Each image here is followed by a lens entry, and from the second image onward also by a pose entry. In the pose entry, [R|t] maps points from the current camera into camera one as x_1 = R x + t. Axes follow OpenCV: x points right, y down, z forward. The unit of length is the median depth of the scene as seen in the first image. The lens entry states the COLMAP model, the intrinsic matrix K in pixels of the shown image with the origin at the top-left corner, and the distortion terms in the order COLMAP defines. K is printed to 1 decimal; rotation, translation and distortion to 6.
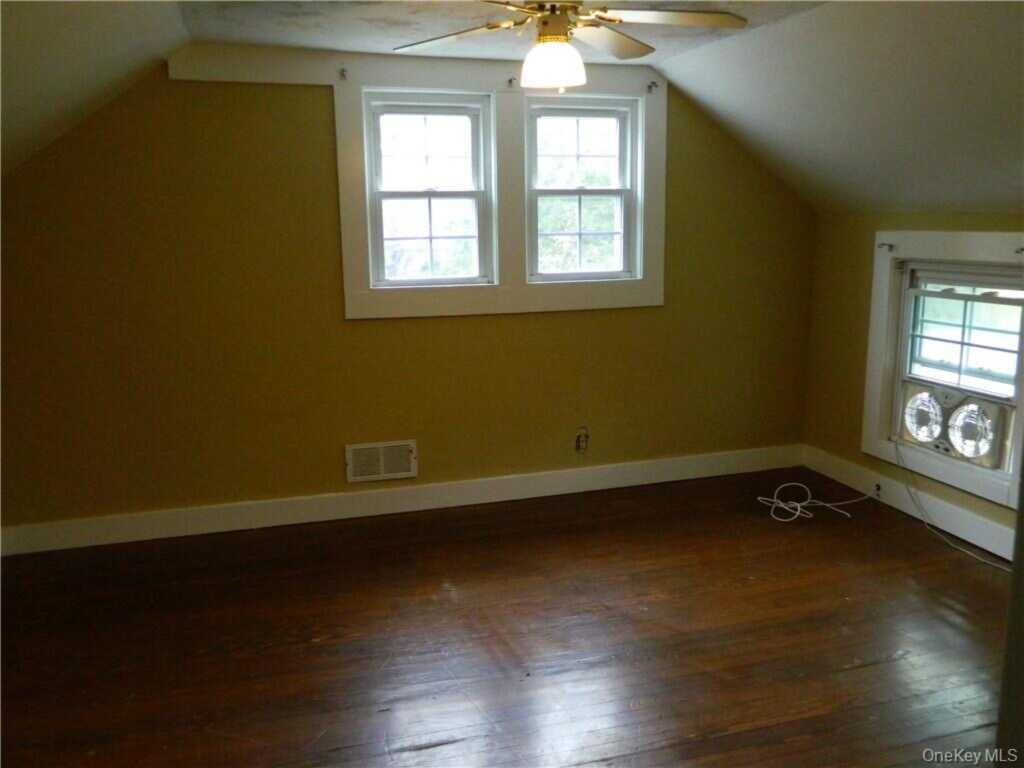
lens RADIAL K [[856.1, 0, 512.0], [0, 856.1, 384.0], [0, 0, 1]] dist [0.003692, 0.003780]
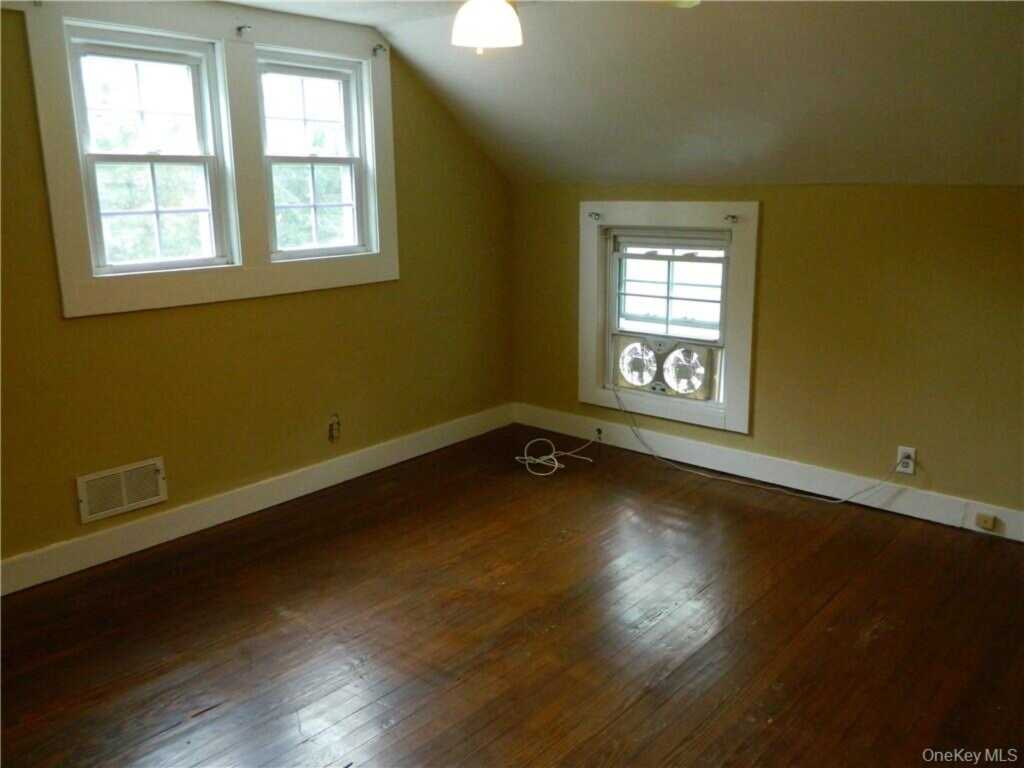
lens RADIAL K [[856.1, 0, 512.0], [0, 856.1, 384.0], [0, 0, 1]] dist [0.003692, 0.003780]
pose [[0.839943, -0.118536, 0.529570, -0.263137], [0.100332, 0.992950, 0.063122, -0.023713], [-0.533318, 0.000114, 0.845915, 0.116753]]
